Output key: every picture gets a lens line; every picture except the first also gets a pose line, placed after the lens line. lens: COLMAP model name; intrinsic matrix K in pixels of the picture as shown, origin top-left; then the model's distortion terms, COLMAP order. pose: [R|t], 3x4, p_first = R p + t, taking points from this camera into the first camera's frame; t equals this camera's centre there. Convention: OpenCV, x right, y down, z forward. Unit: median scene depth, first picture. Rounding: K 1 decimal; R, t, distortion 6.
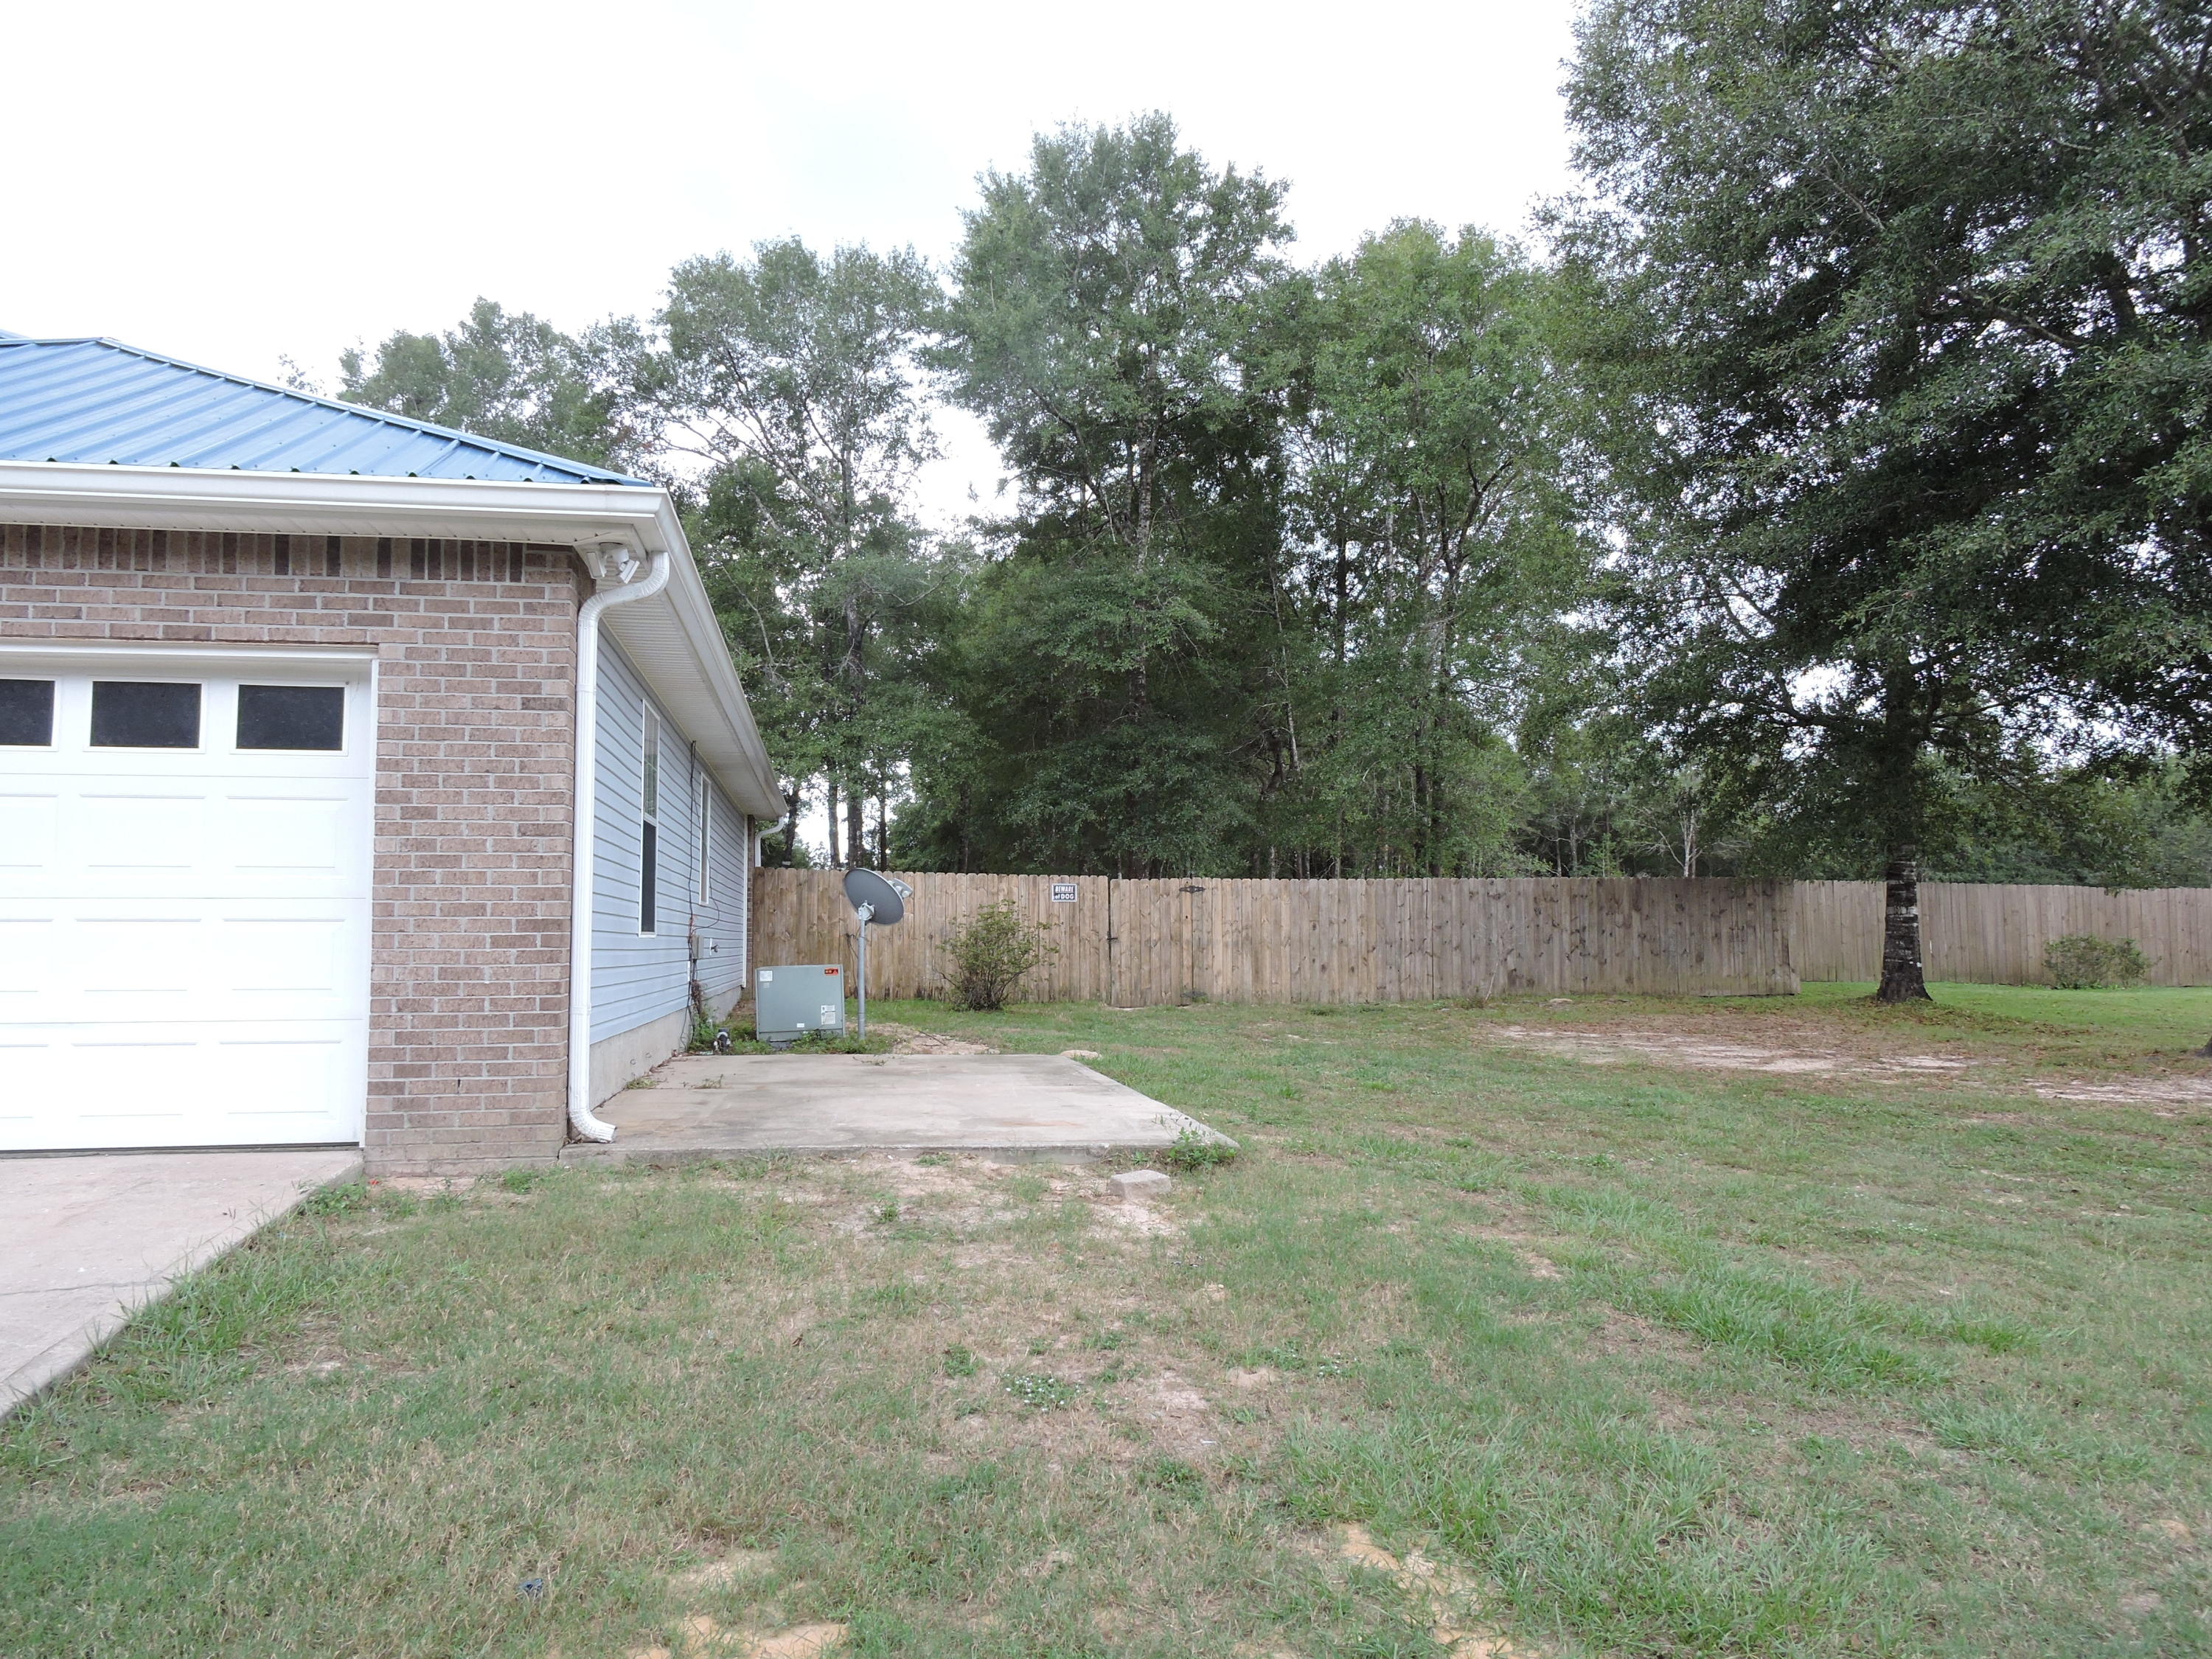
lens RADIAL K [[1582.7, 0, 1112.1], [0, 1582.7, 830.3], [0, 0, 1]] dist [0.006386, -0.009932]
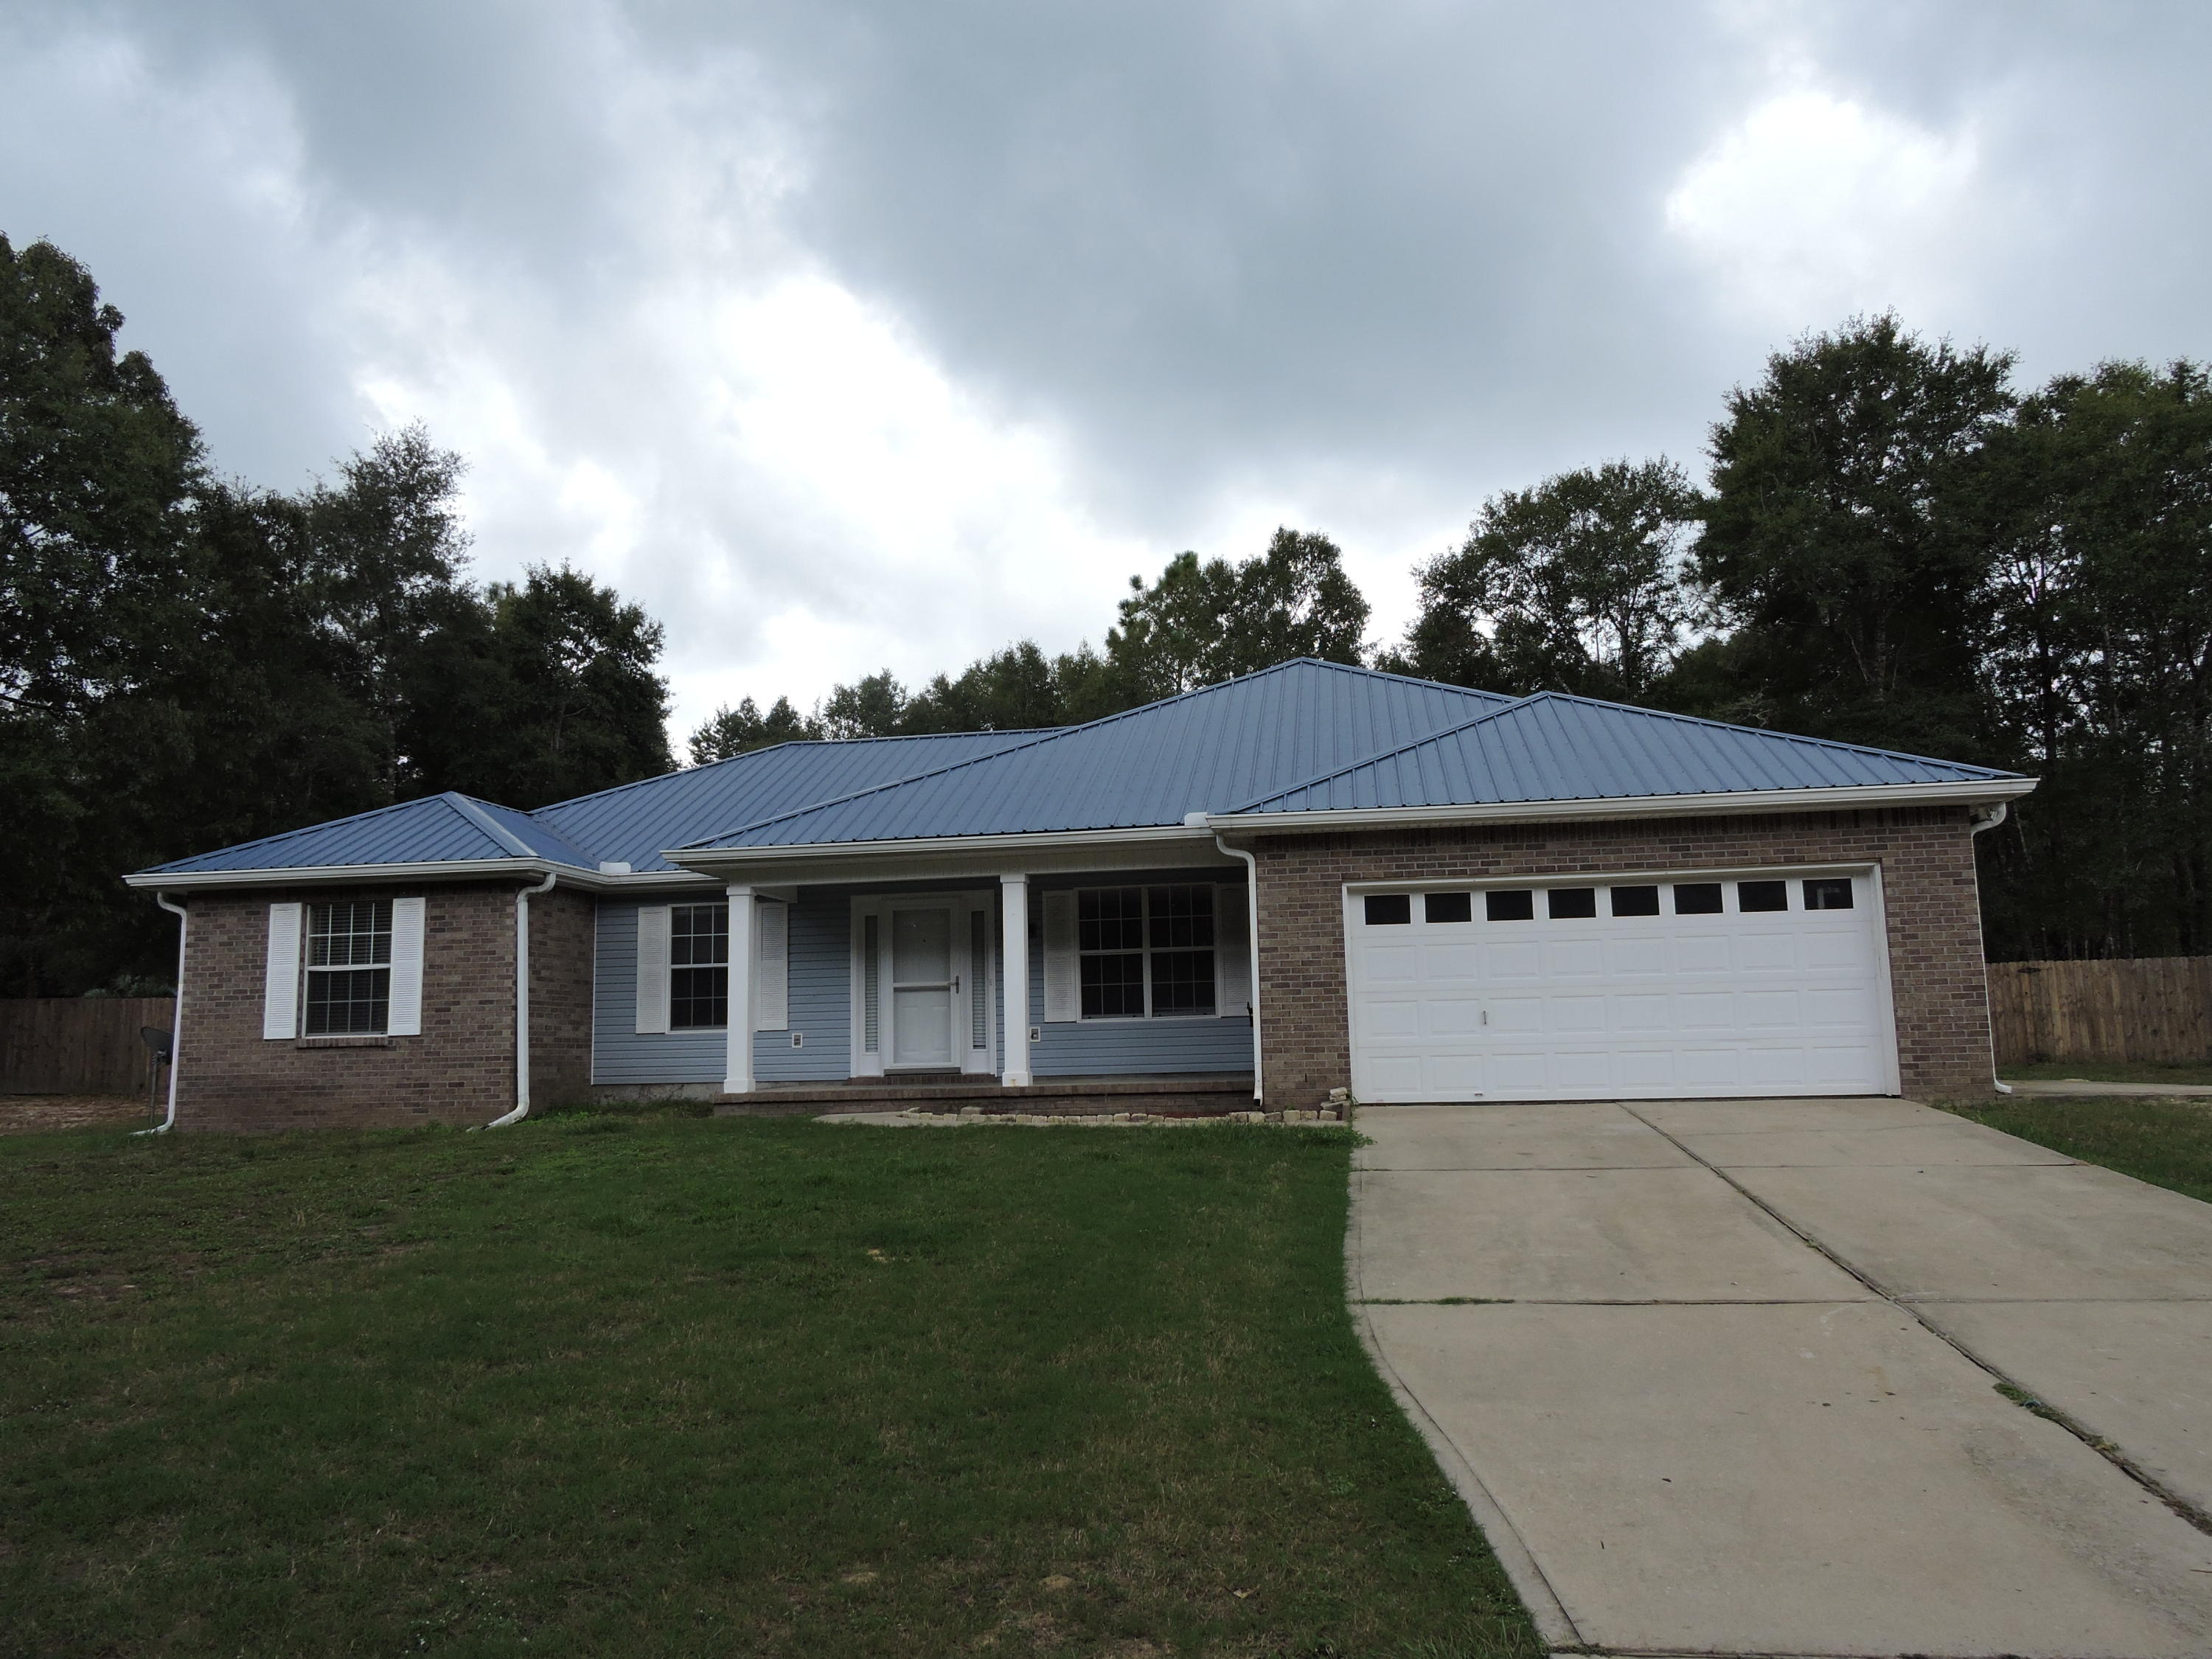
lens RADIAL K [[1582.7, 0, 1112.1], [0, 1582.7, 830.3], [0, 0, 1]] dist [0.006386, -0.009932]
pose [[0.946492, -0.062360, -0.316645, -0.754724], [0.042009, 0.996613, -0.070701, -0.046888], [0.319981, 0.053616, 0.945906, -1.335927]]
